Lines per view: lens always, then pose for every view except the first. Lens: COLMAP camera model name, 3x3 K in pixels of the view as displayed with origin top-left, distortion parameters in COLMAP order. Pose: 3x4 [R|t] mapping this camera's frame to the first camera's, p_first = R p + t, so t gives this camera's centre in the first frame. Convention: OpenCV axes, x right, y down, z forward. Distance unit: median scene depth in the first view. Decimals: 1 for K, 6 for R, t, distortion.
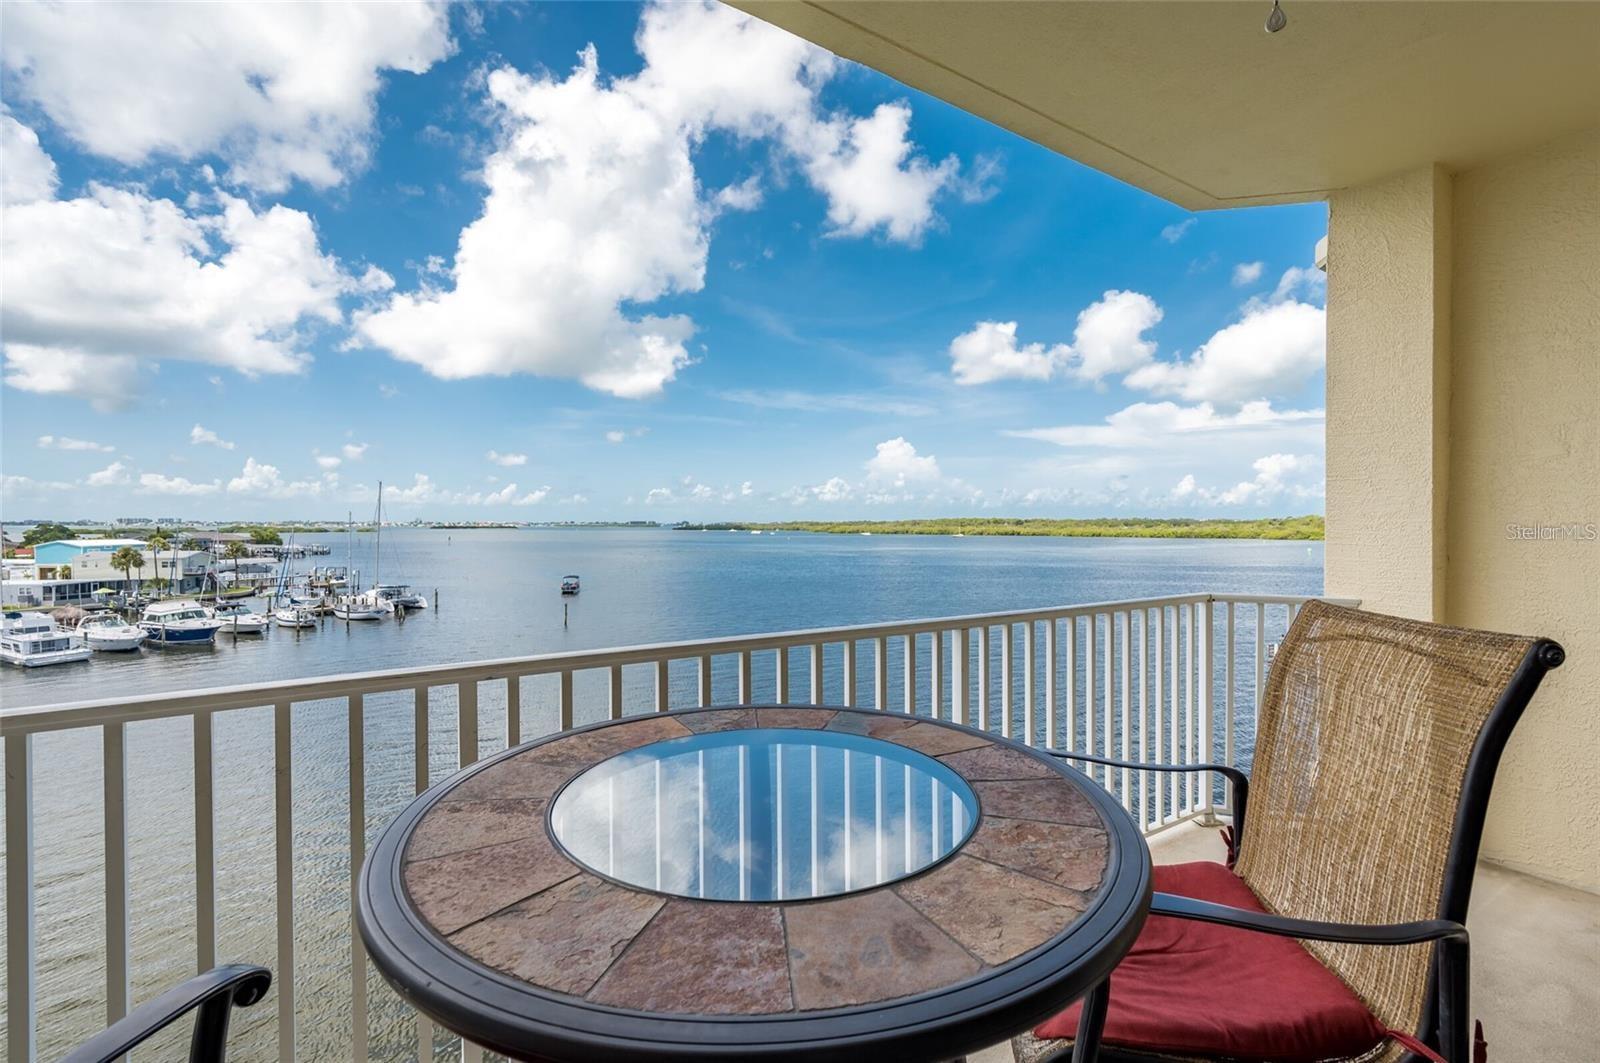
lens RADIAL K [[682.1, 0, 795.0], [0, 682.1, 531.5], [0, 0, 1]] dist [-0.000227, -0.000410]
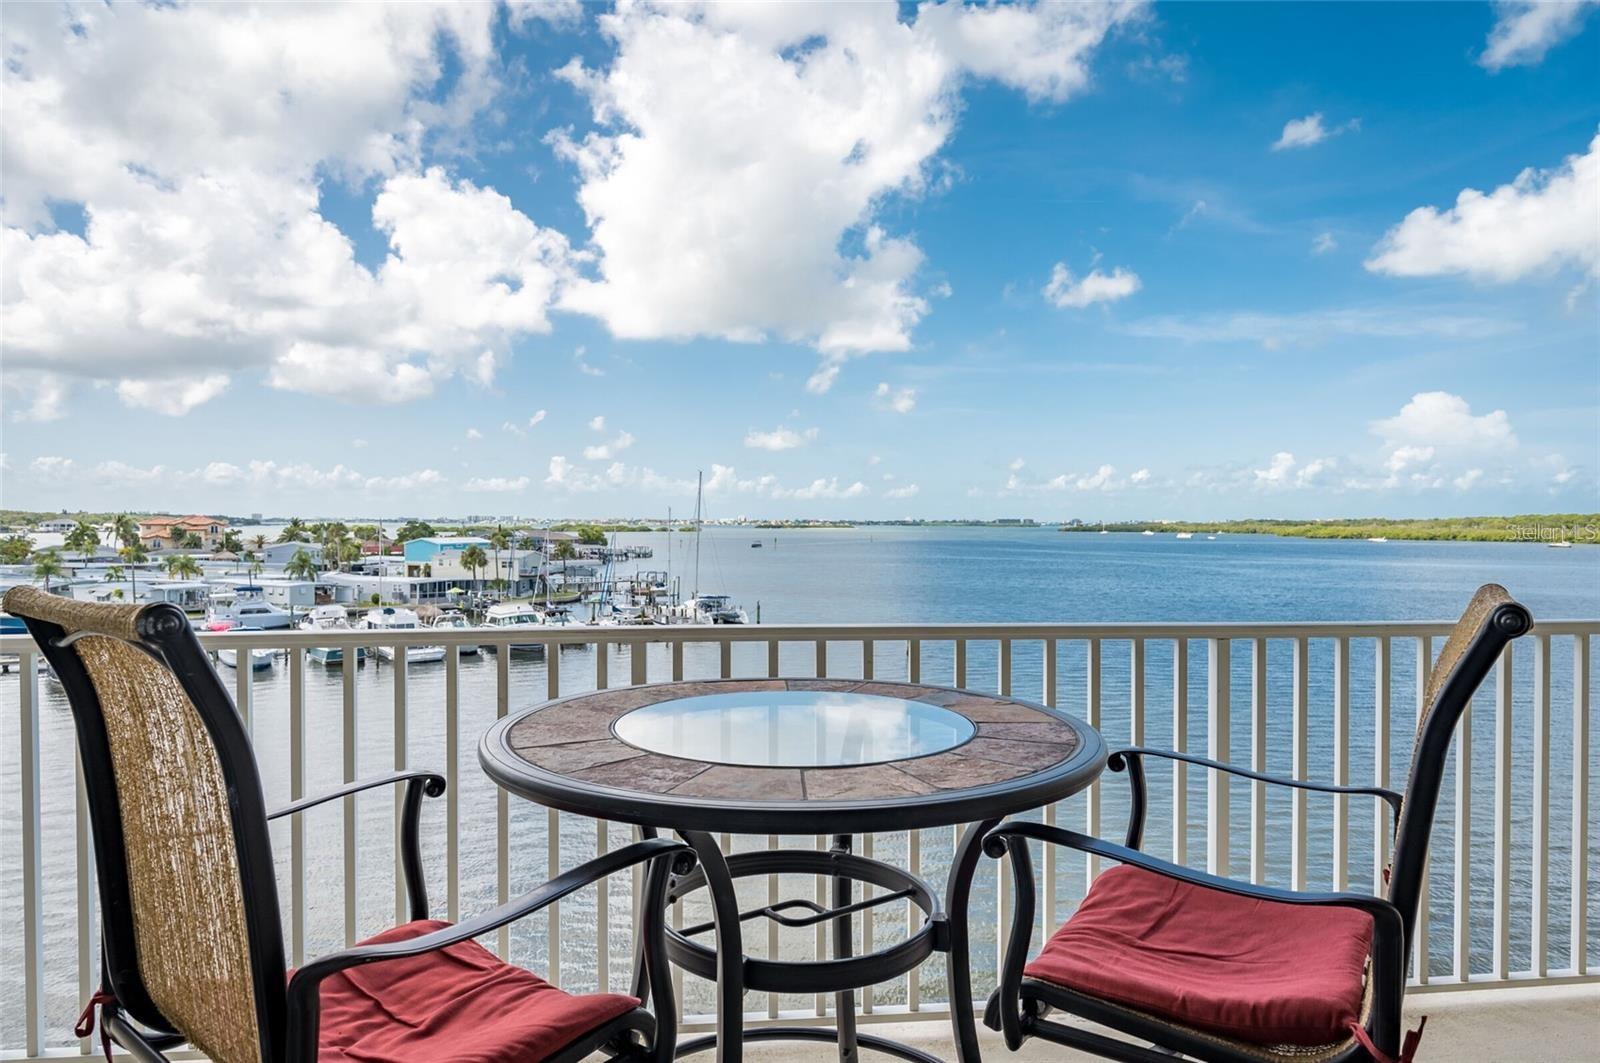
lens RADIAL K [[946.9, 0, 794.1], [0, 946.9, 530.5], [0, 0, 1]] dist [-0.002766, -0.005204]
pose [[0.900197, 0.005758, -0.435445, 0.217630], [-0.007167, 0.999973, -0.001593, 0.019455], [0.435424, 0.004555, 0.900214, -0.145775]]
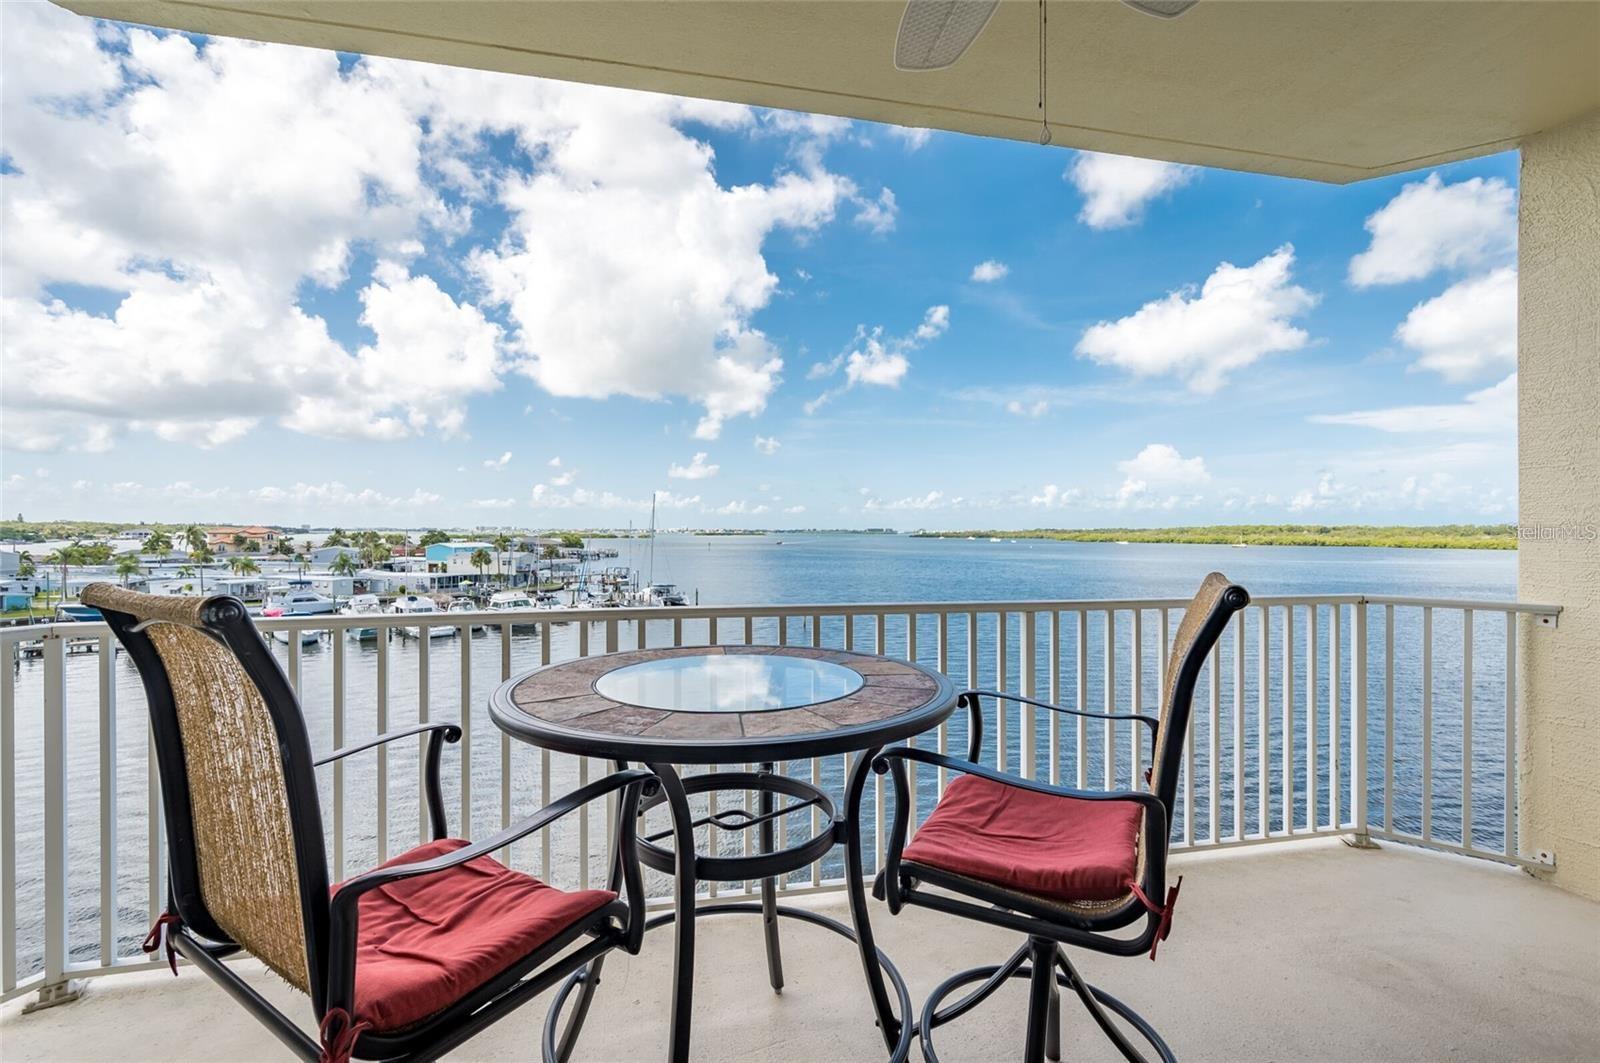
lens RADIAL K [[682.1, 0, 795.0], [0, 682.1, 531.5], [0, 0, 1]] dist [-0.000227, -0.000410]
pose [[0.941077, 0.001479, -0.338190, 0.204732], [-0.005244, 0.999934, -0.010218, 0.020090], [0.338153, 0.011389, 0.941022, -0.137201]]
